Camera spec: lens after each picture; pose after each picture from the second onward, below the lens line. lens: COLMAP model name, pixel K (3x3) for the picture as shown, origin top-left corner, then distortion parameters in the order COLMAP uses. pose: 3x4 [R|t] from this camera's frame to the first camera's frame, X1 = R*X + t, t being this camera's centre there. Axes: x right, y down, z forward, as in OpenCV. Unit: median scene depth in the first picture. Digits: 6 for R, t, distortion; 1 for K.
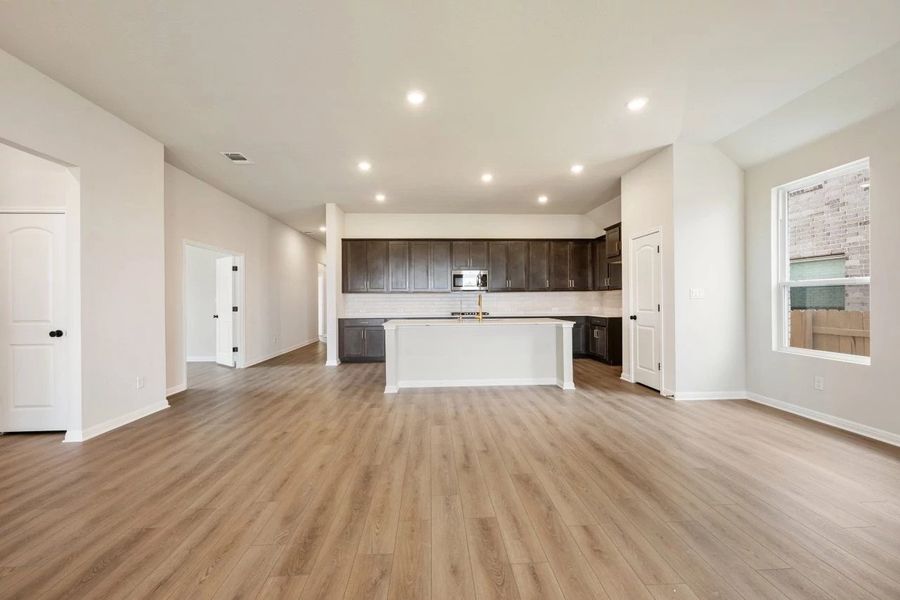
lens RADIAL K [[359.5, 0, 448.5], [0, 359.5, 298.9], [0, 0, 1]] dist [-0.000242, 0.000544]
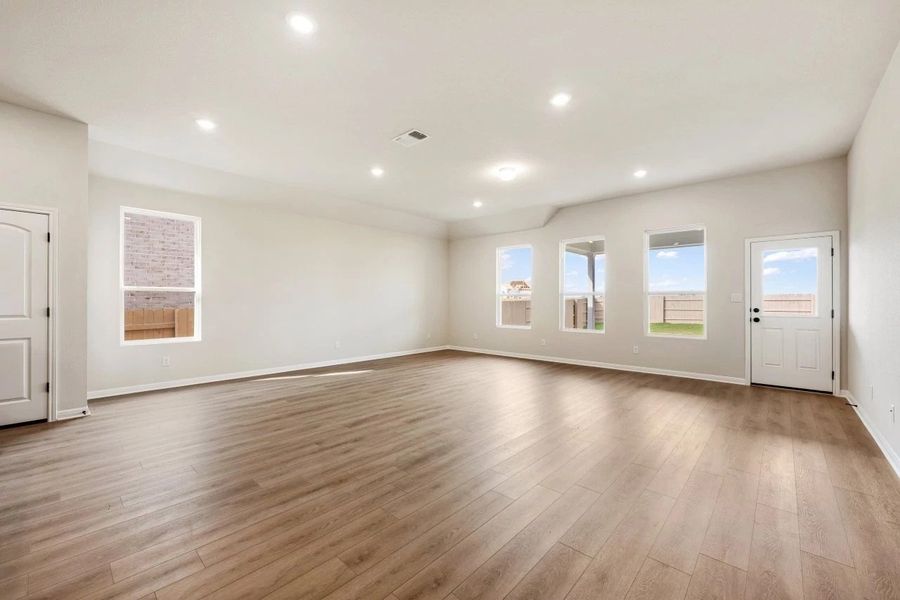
lens RADIAL K [[359.5, 0, 443.9], [0, 359.5, 303.1], [0, 0, 1]] dist [-0.000242, 0.000544]
pose [[-0.693693, 0.001824, 0.720269, -0.580185], [0.000972, 0.999998, -0.001596, 0.006566], [-0.720270, -0.000407, -0.693693, 0.923057]]
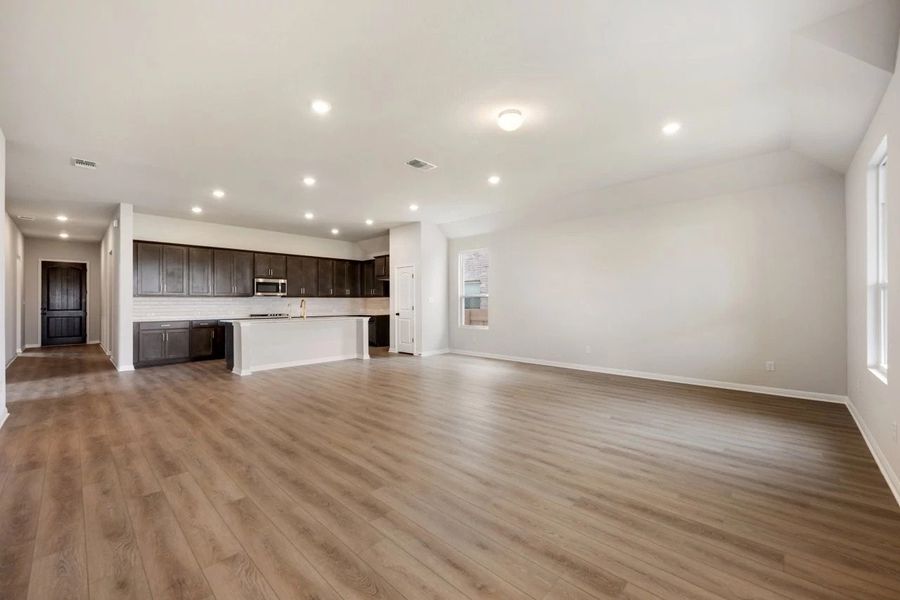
lens RADIAL K [[359.5, 0, 453.4], [0, 359.5, 300.5], [0, 0, 1]] dist [-0.000242, 0.000544]
pose [[0.719696, 0.007828, 0.694246, -0.539490], [-0.002119, 0.999957, -0.009077, 0.003210], [-0.694287, 0.005062, 0.719681, -0.461076]]
